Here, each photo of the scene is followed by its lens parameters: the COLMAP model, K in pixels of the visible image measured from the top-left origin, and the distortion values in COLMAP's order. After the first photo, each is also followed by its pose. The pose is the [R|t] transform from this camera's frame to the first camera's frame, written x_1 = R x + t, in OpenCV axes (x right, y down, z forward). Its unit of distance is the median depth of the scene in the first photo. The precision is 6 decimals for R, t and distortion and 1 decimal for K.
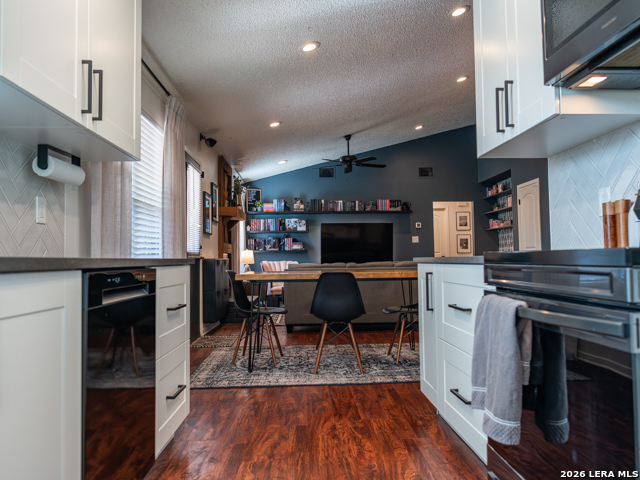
lens RADIAL K [[480.1, 0, 320.0], [0, 480.1, 240.0], [0, 0, 1]] dist [-0.003181, 0.001187]
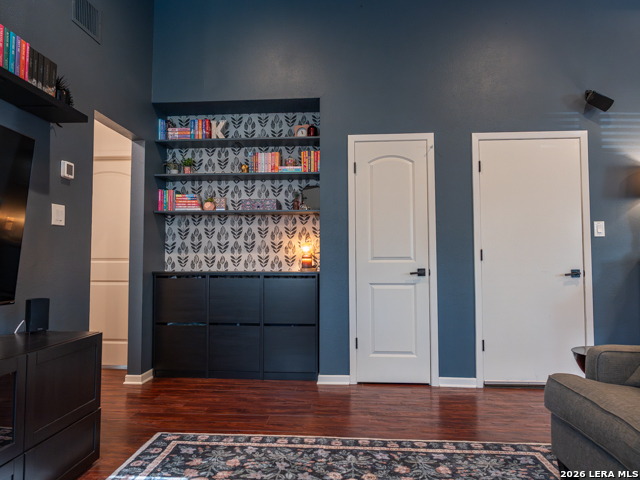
lens RADIAL K [[480.1, 0, 320.0], [0, 480.1, 240.0], [0, 0, 1]] dist [-0.003181, 0.001187]
pose [[0.102343, 0.062345, 0.992794, -0.080510], [-0.041569, 0.997430, -0.058351, 0.025223], [-0.993880, -0.035297, 0.104671, 0.810096]]
